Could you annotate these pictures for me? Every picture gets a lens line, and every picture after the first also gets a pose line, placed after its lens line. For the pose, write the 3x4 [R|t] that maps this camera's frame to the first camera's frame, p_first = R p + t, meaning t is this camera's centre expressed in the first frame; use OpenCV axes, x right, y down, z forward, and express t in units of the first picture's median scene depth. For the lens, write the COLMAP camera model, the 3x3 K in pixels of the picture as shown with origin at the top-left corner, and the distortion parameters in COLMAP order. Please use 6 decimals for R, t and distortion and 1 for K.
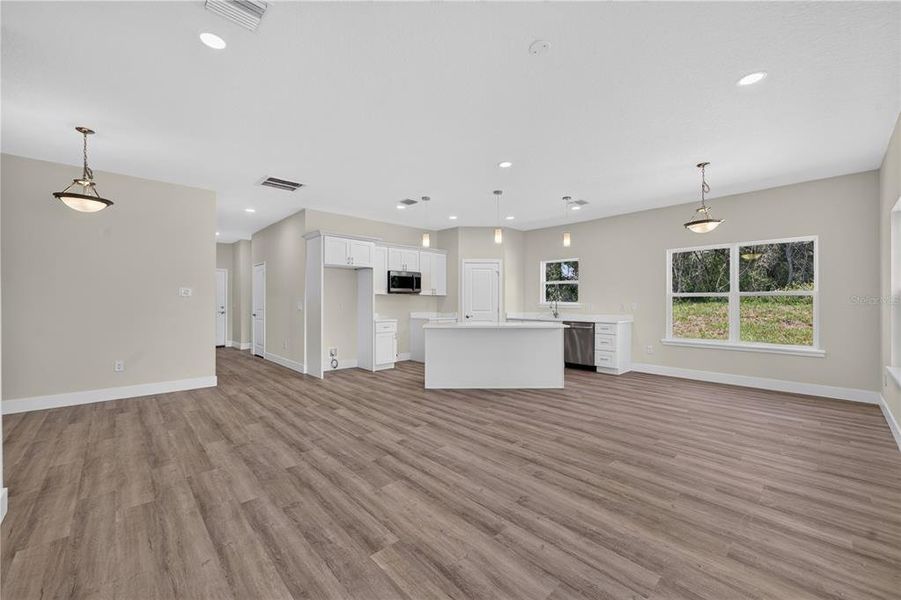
lens RADIAL K [[359.2, 0, 450.2], [0, 359.2, 301.4], [0, 0, 1]] dist [-0.017509, 0.009111]
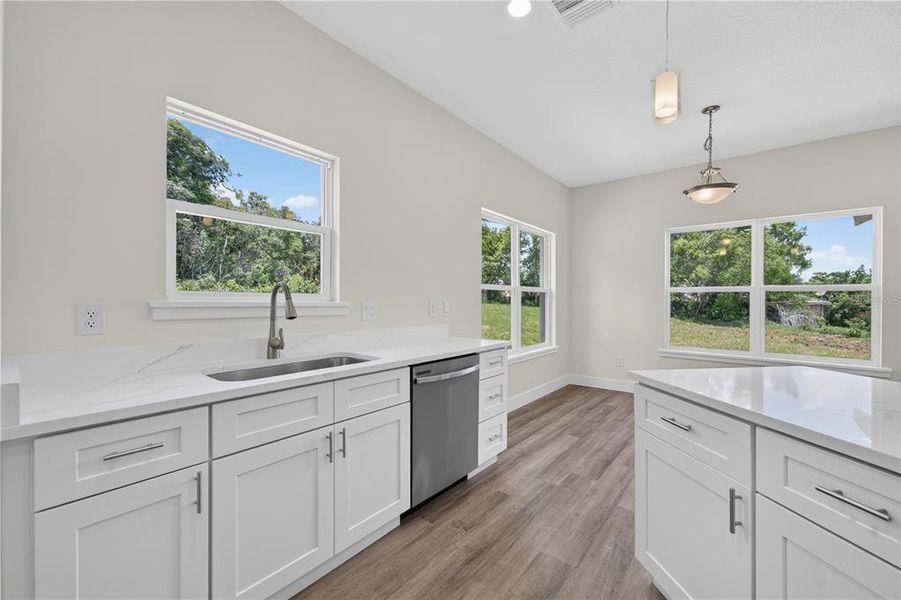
lens RADIAL K [[359.2, 0, 450.2], [0, 359.2, 301.4], [0, 0, 1]] dist [-0.017509, 0.009111]
pose [[-0.125486, -0.004737, 0.992084, 0.051495], [-0.005721, 0.999975, 0.004051, 0.007610], [-0.992079, -0.005167, -0.125510, 1.528209]]
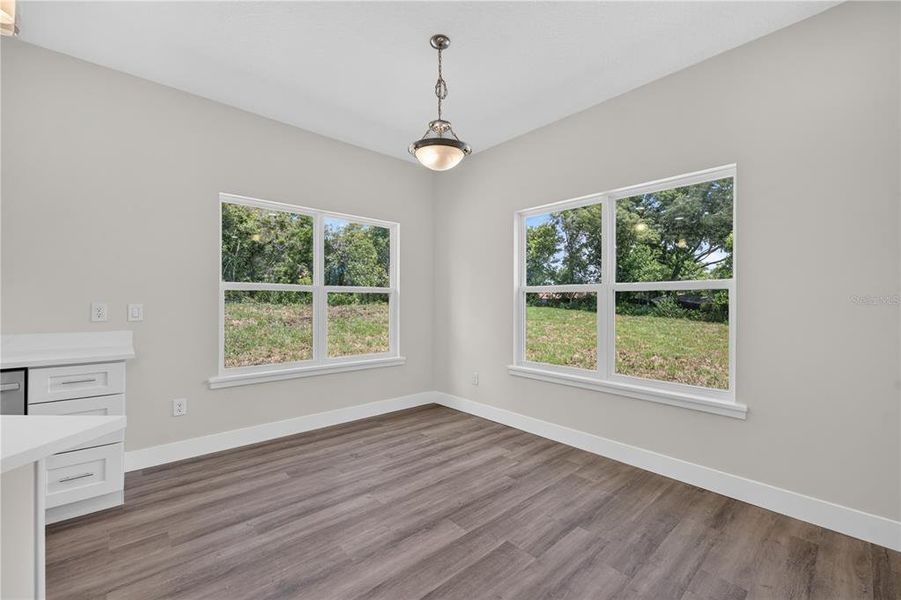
lens RADIAL K [[367.5, 0, 451.6], [0, 367.5, 302.1], [0, 0, 1]] dist [-0.000459, 0.000328]
pose [[0.021716, -0.000480, 0.999764, 0.154747], [-0.006158, 0.999981, 0.000614, 0.003514], [-0.999745, -0.006169, 0.021712, 0.915639]]
